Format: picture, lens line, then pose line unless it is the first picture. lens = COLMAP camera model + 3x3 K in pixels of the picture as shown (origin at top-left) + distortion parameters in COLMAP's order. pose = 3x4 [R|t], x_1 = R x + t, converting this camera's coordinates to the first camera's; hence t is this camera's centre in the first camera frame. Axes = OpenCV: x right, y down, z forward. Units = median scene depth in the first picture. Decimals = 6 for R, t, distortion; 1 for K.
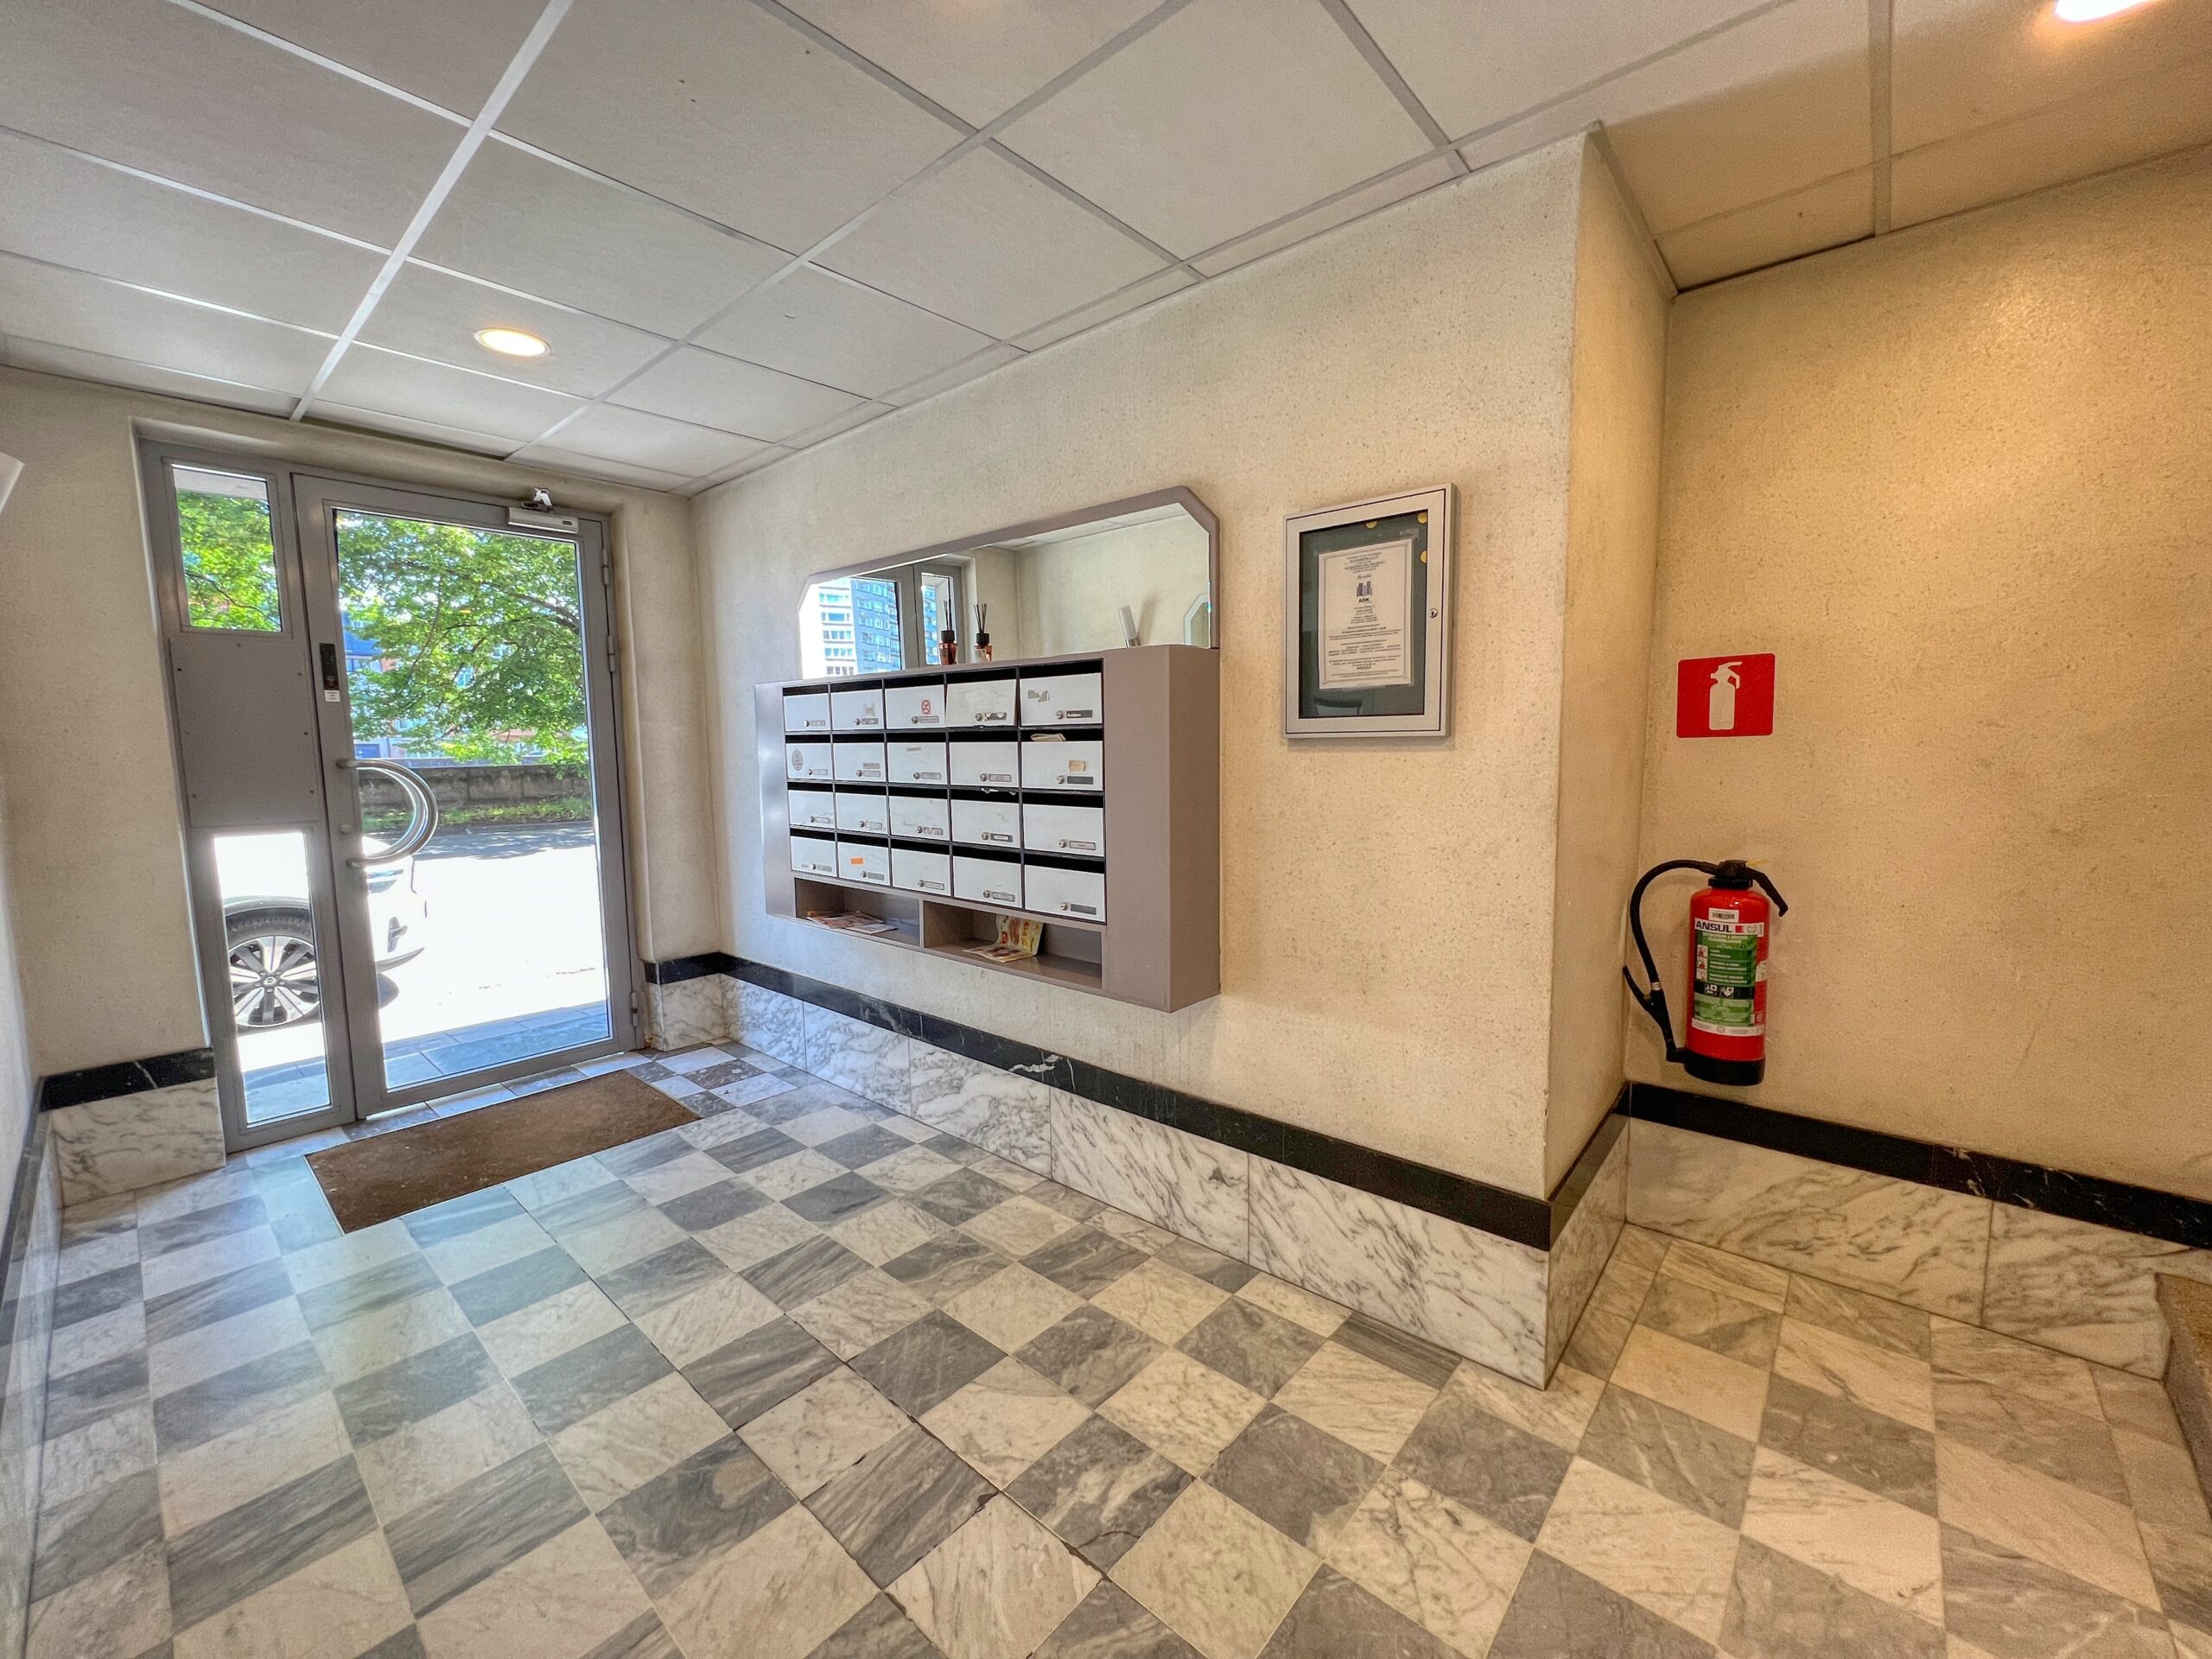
lens RADIAL K [[891.3, 0, 1105.2], [0, 891.3, 827.1], [0, 0, 1]] dist [-0.000180, 0.000025]
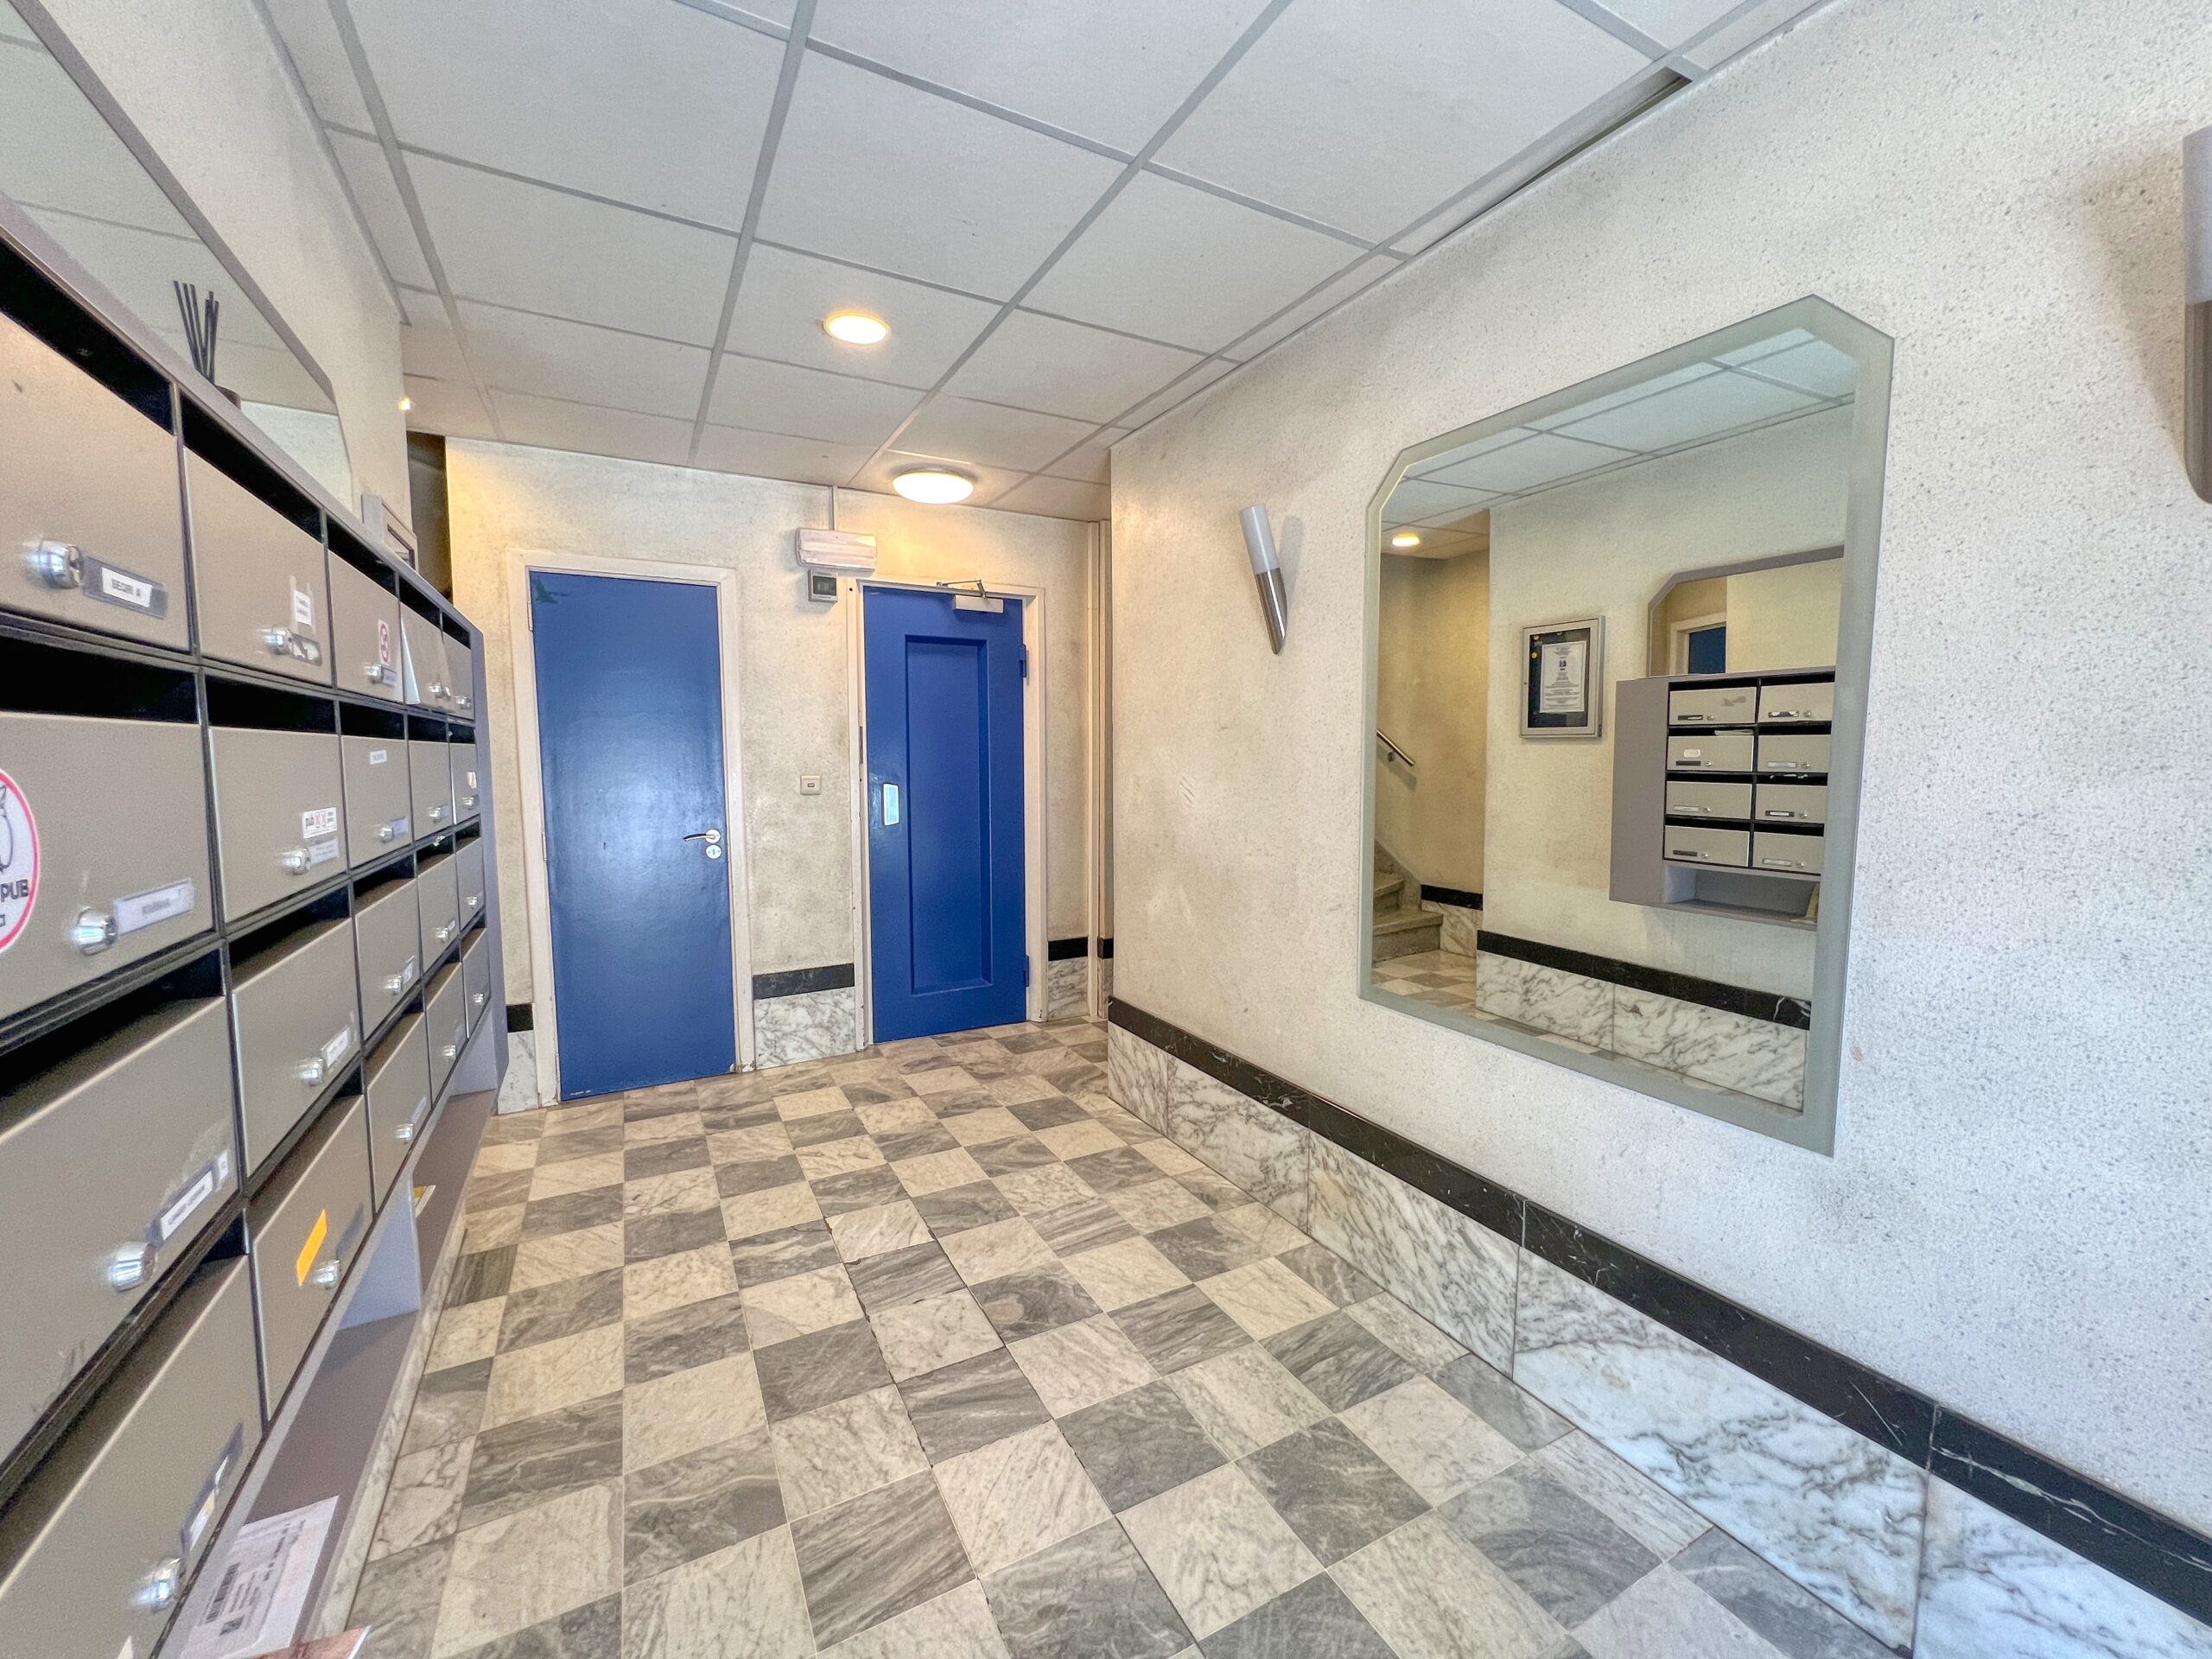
lens RADIAL K [[891.3, 0, 1106.0], [0, 891.3, 825.6], [0, 0, 1]] dist [-0.000180, 0.000025]
pose [[-0.938929, -0.015967, 0.343740, -0.901684], [0.044716, 0.984792, 0.167886, -0.159315], [-0.341193, 0.173003, -0.923936, 1.858196]]
